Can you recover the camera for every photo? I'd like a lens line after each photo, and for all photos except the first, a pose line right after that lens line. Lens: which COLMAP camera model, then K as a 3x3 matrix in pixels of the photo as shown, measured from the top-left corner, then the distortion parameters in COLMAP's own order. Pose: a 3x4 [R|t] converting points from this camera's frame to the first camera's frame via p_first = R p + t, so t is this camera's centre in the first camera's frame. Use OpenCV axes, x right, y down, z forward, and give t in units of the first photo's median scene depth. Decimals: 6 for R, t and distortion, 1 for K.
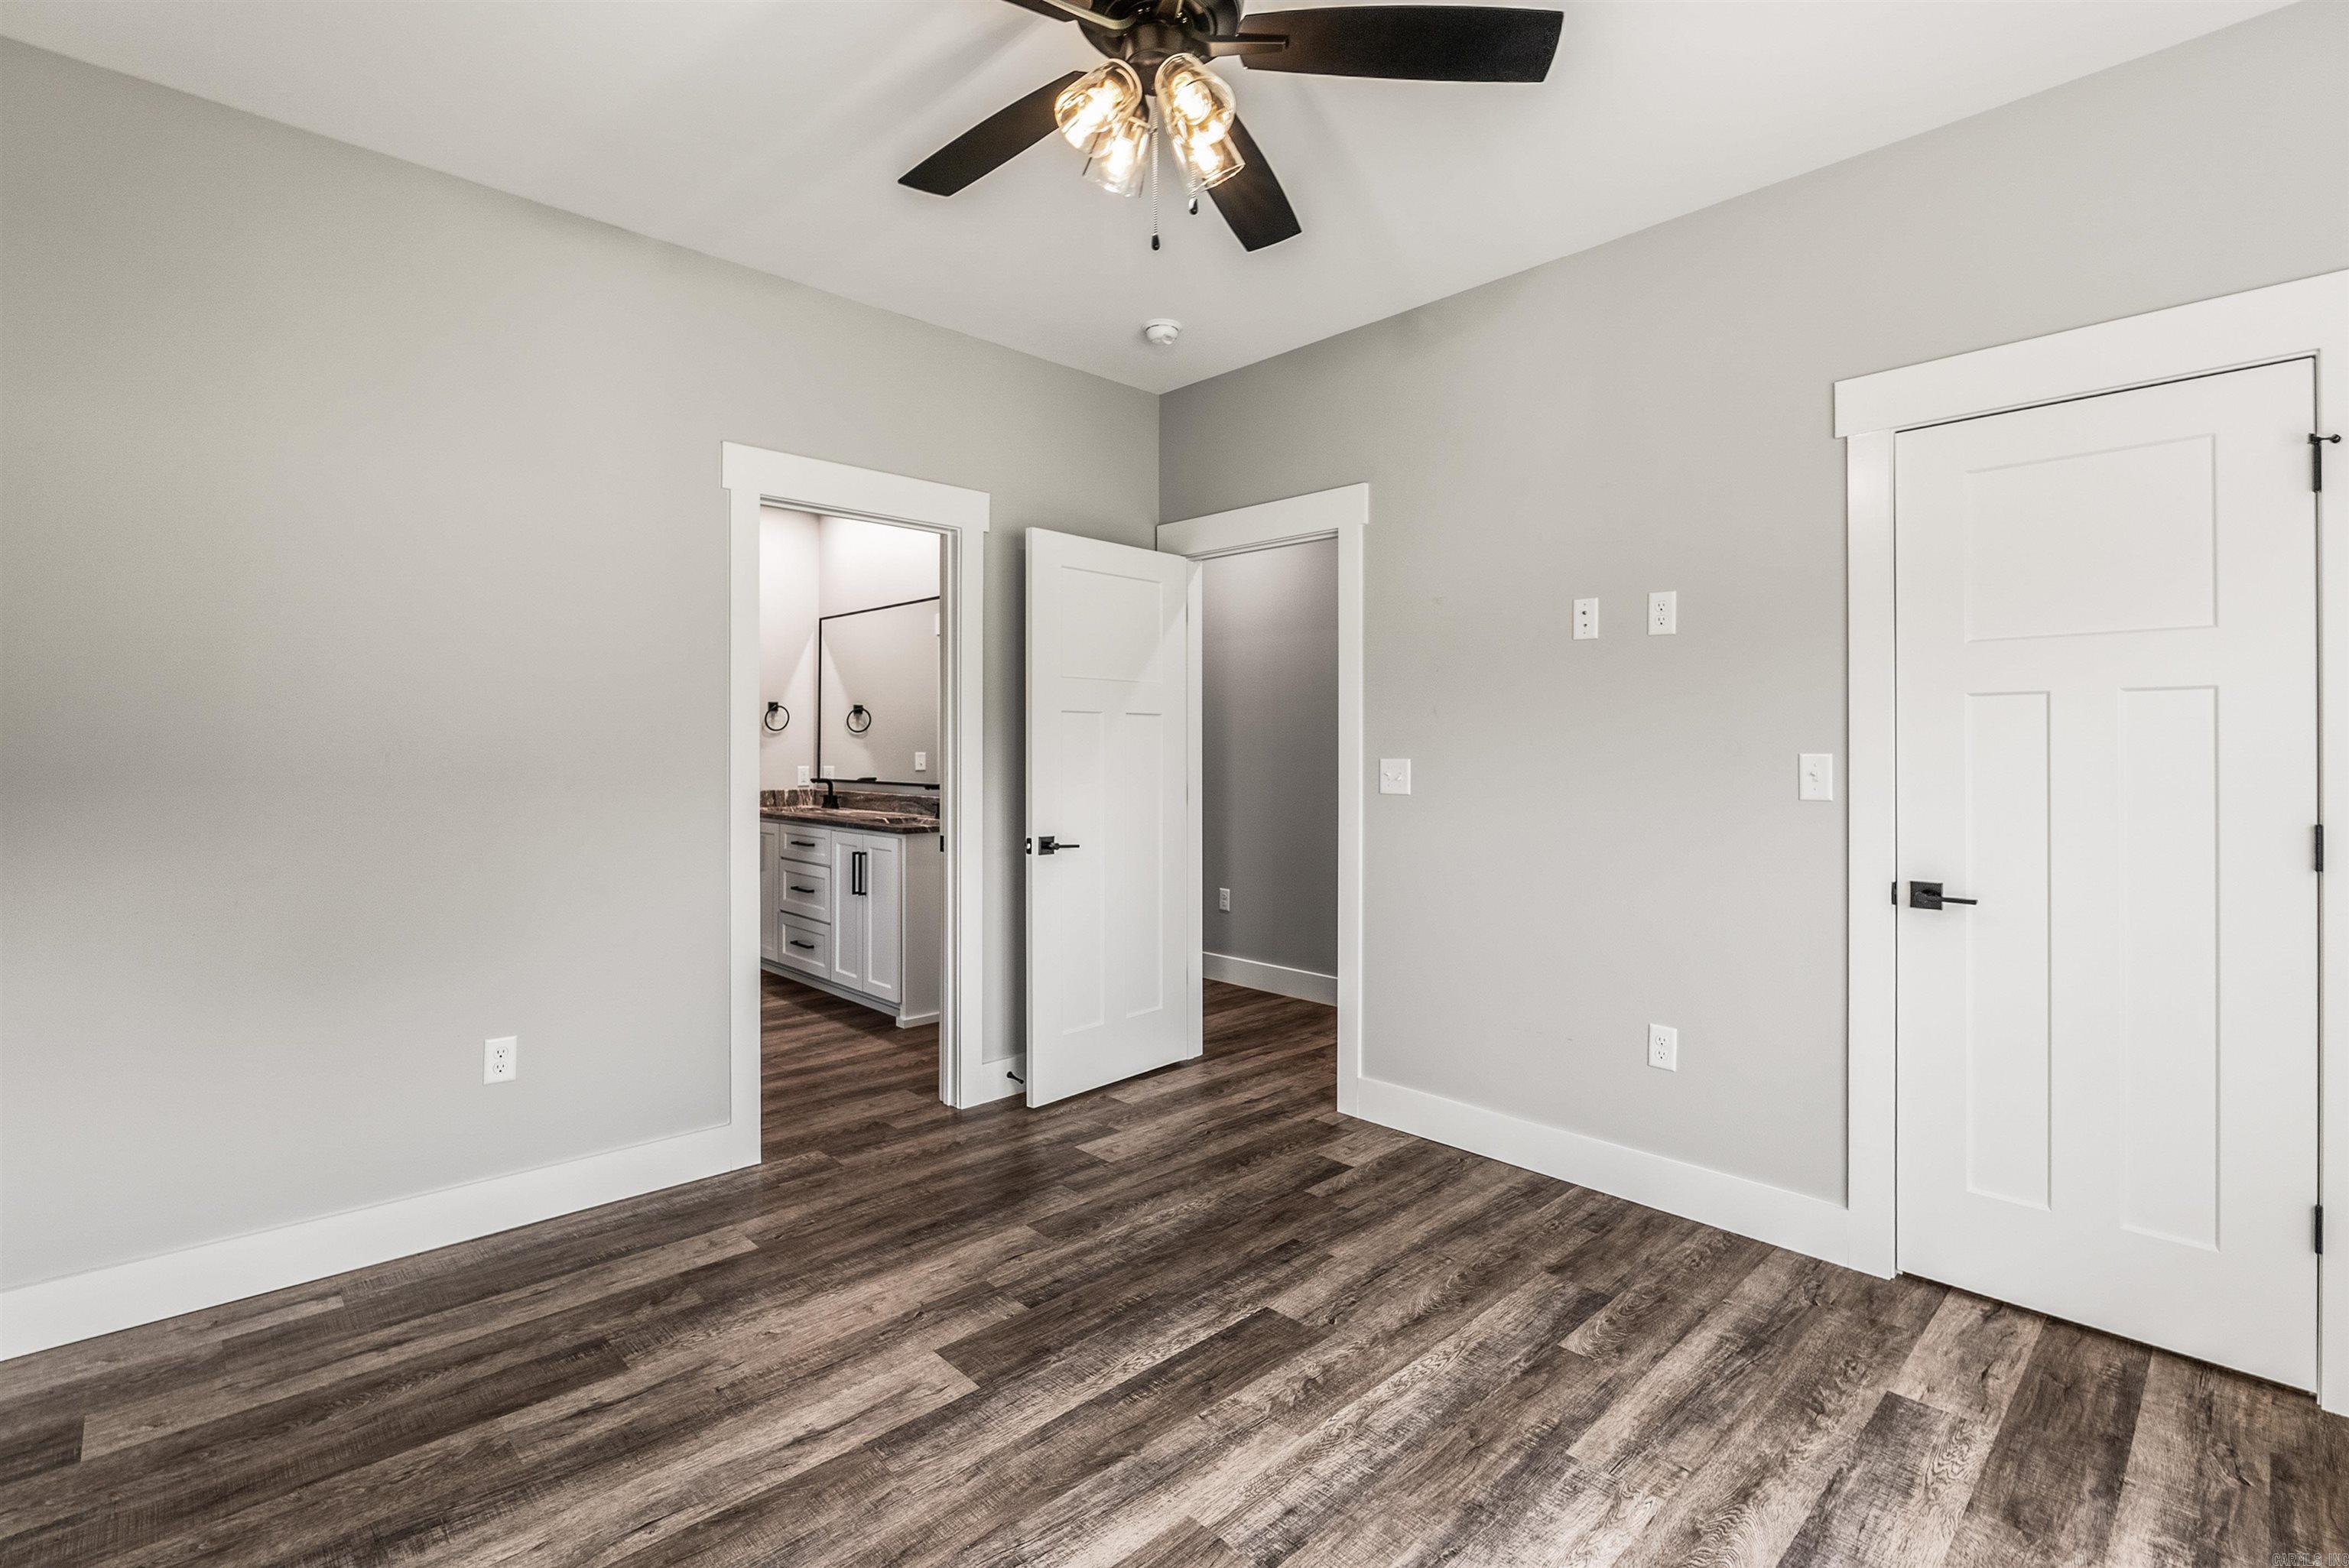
lens RADIAL K [[1083.8, 0, 1173.7], [0, 1083.8, 750.9], [0, 0, 1]] dist [-0.002665, -0.000230]
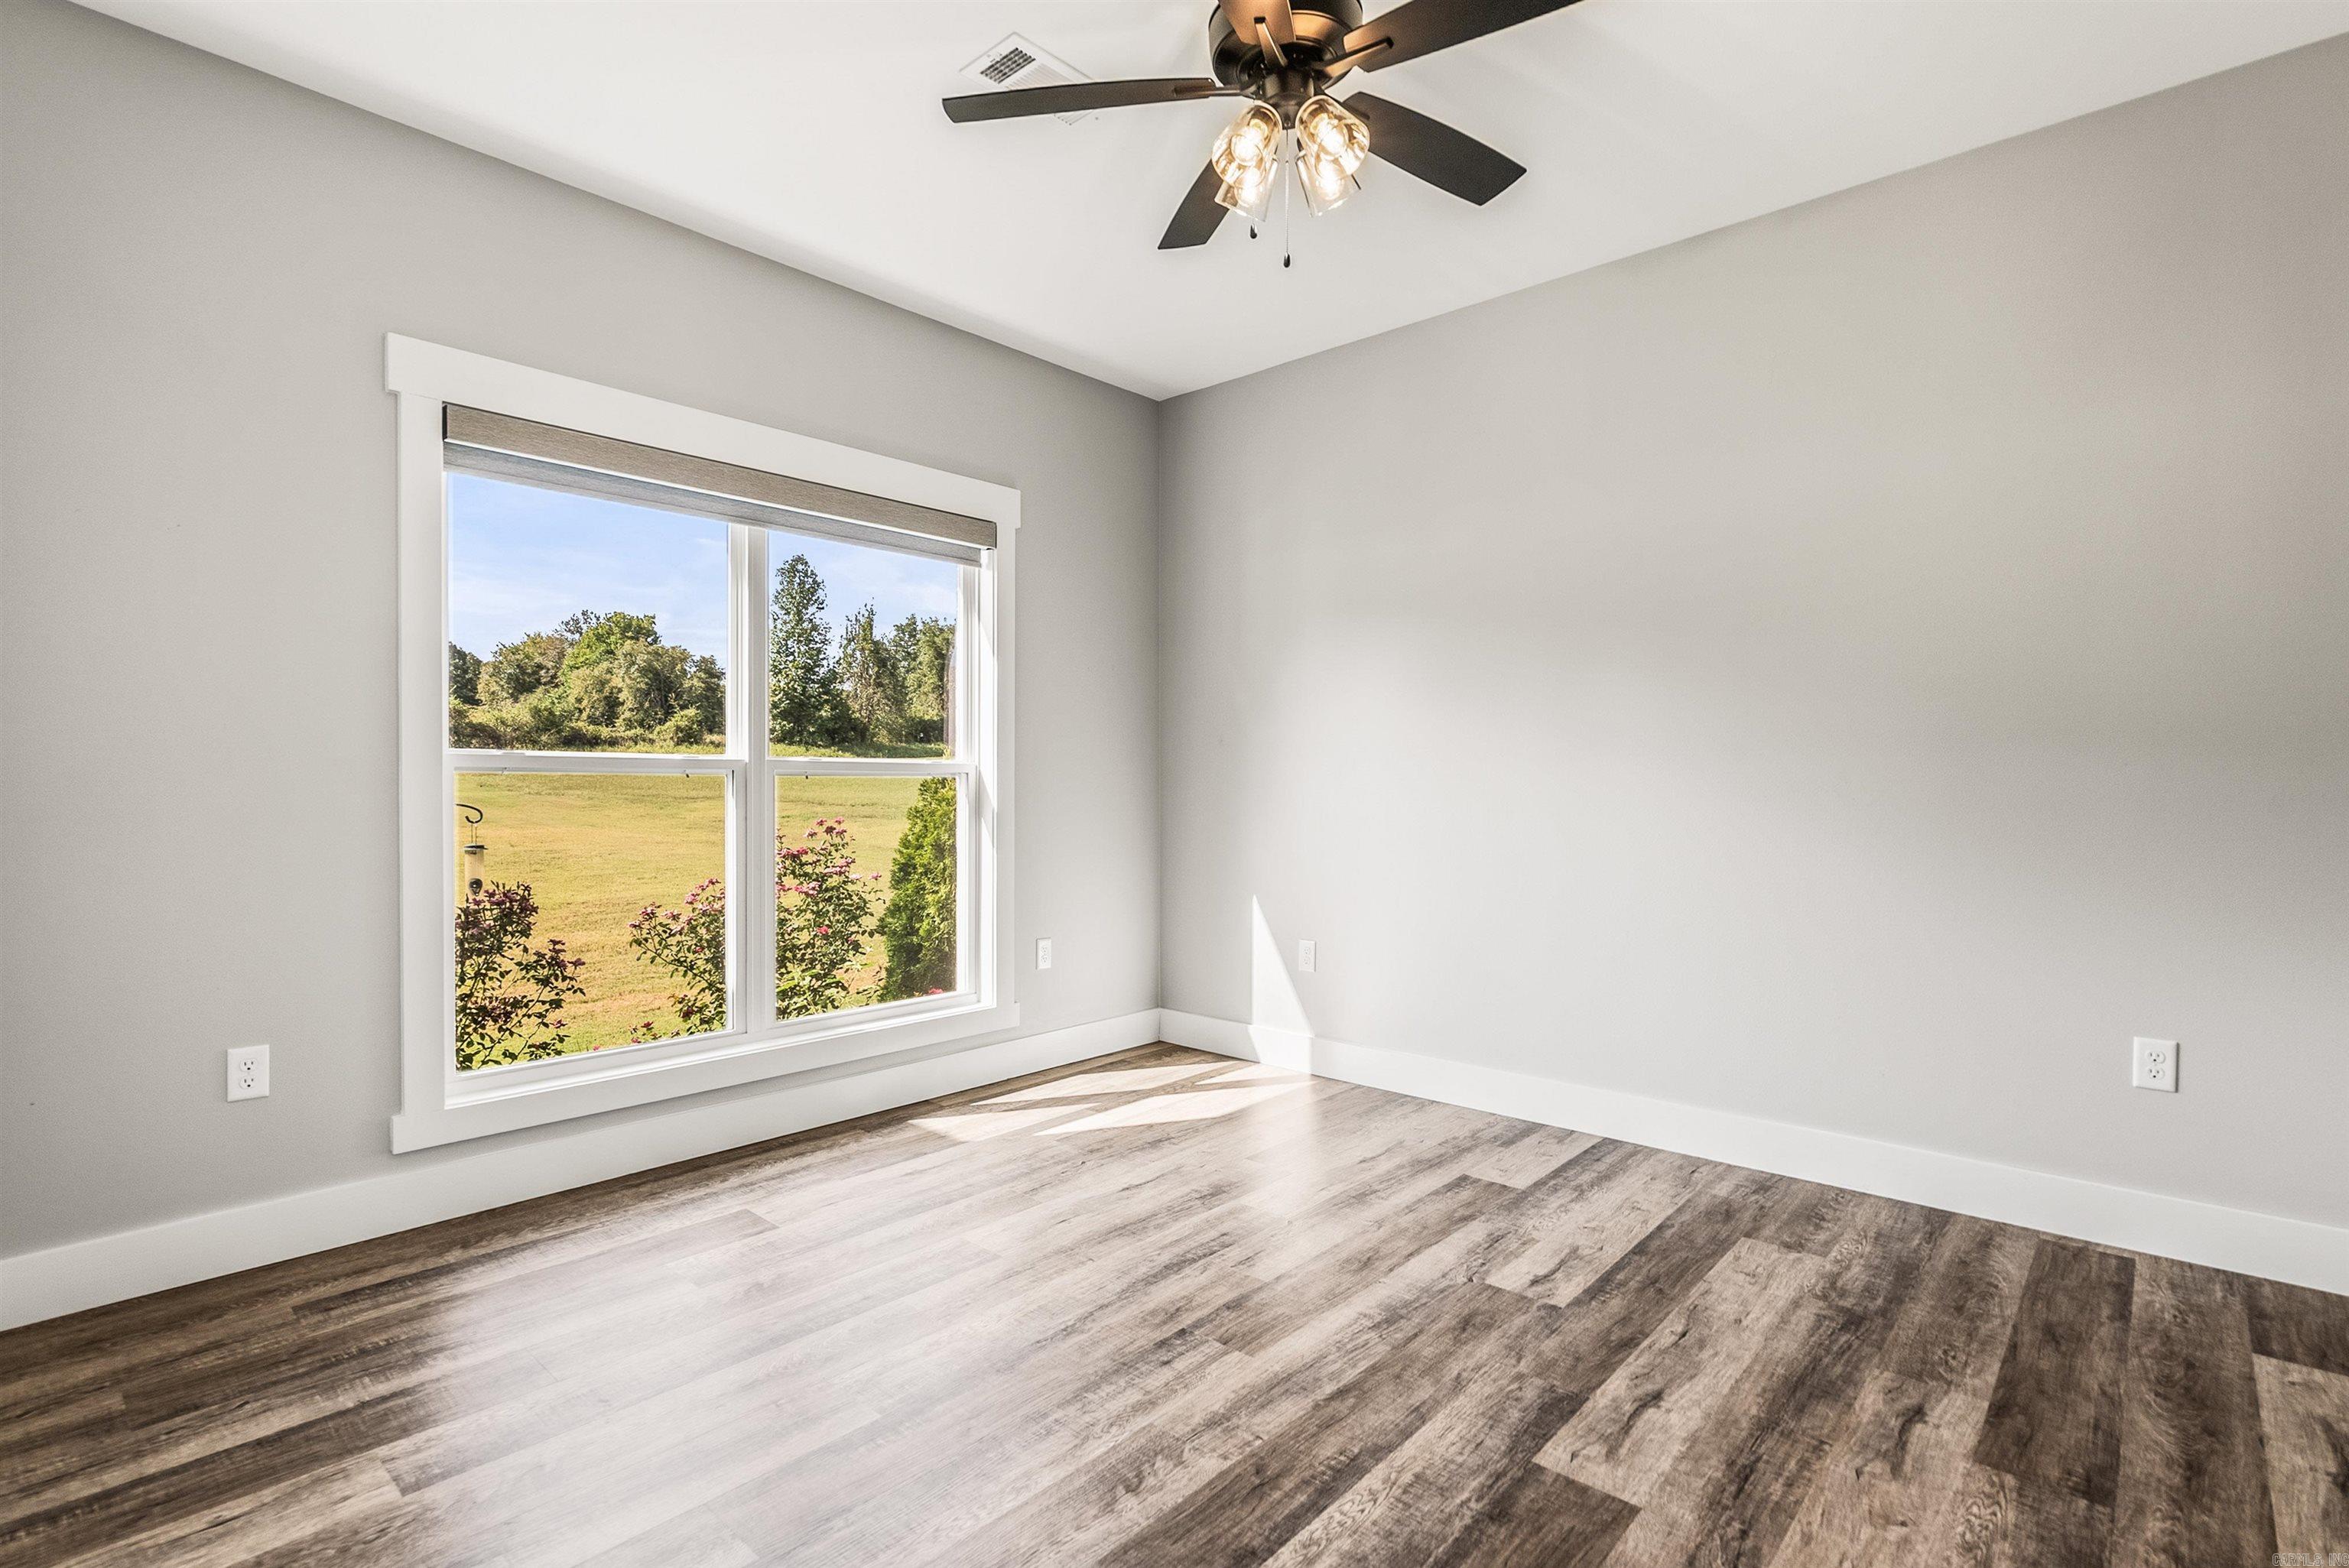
lens RADIAL K [[1083.8, 0, 1173.7], [0, 1083.8, 750.9], [0, 0, 1]] dist [-0.002665, -0.000230]
pose [[-0.996576, -0.005633, -0.082495, 0.177068], [-0.003681, 0.999710, -0.023789, 0.068355], [0.082605, -0.023404, -0.996308, 1.935197]]
